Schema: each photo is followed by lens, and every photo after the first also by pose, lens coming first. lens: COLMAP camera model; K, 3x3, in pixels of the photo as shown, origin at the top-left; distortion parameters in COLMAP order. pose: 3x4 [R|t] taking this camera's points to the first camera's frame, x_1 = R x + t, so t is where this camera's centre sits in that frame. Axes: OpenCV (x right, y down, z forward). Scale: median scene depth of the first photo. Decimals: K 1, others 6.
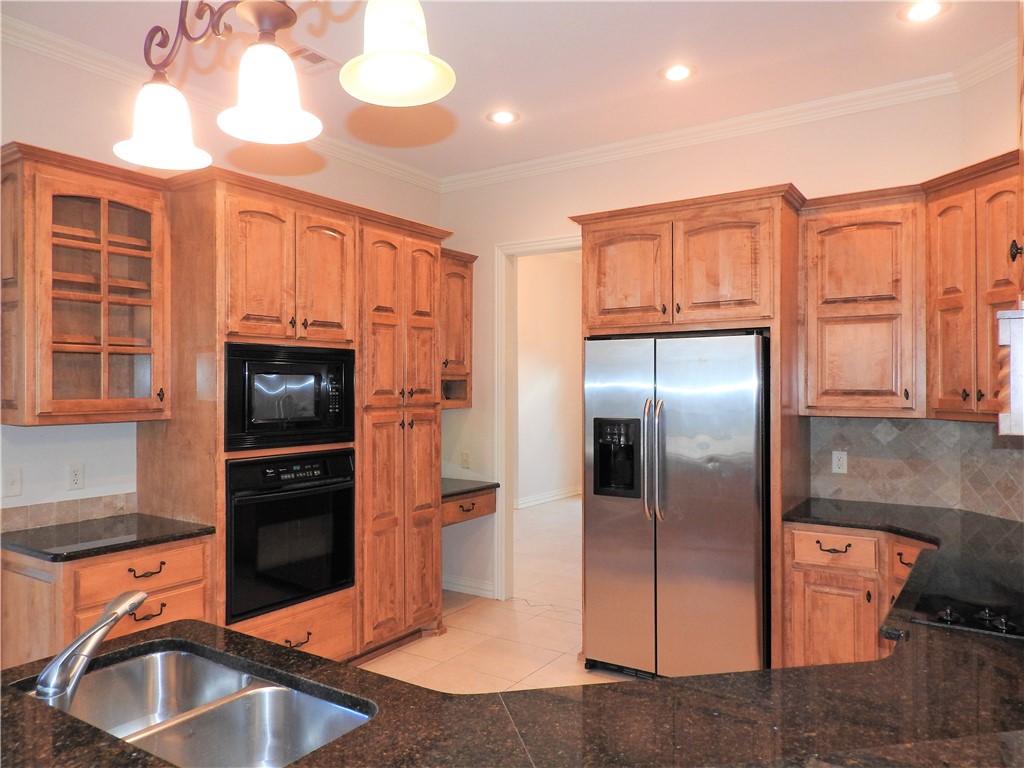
lens RADIAL K [[729.0, 0, 513.8], [0, 729.0, 384.2], [0, 0, 1]] dist [0.009002, -0.004491]
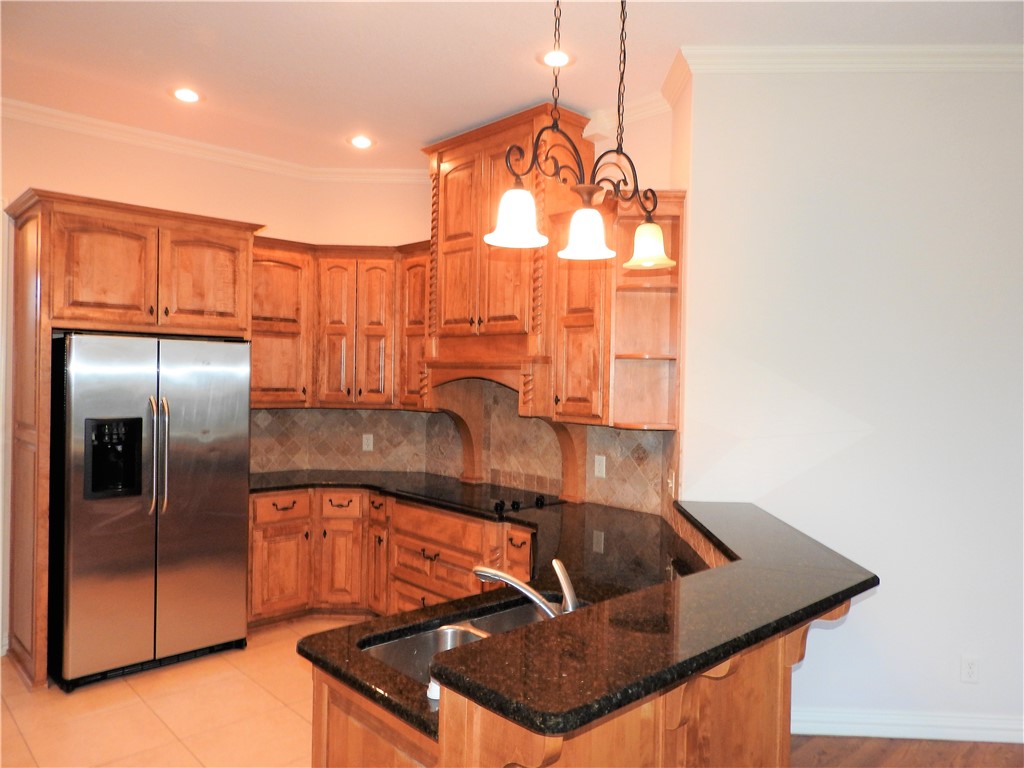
lens RADIAL K [[729.0, 0, 514.3], [0, 729.0, 384.7], [0, 0, 1]] dist [0.009002, -0.004491]
pose [[0.229518, -0.002747, 0.973301, -0.711669], [-0.019828, 0.999775, 0.007497, -0.015964], [-0.973102, -0.021020, 0.229412, 0.267998]]
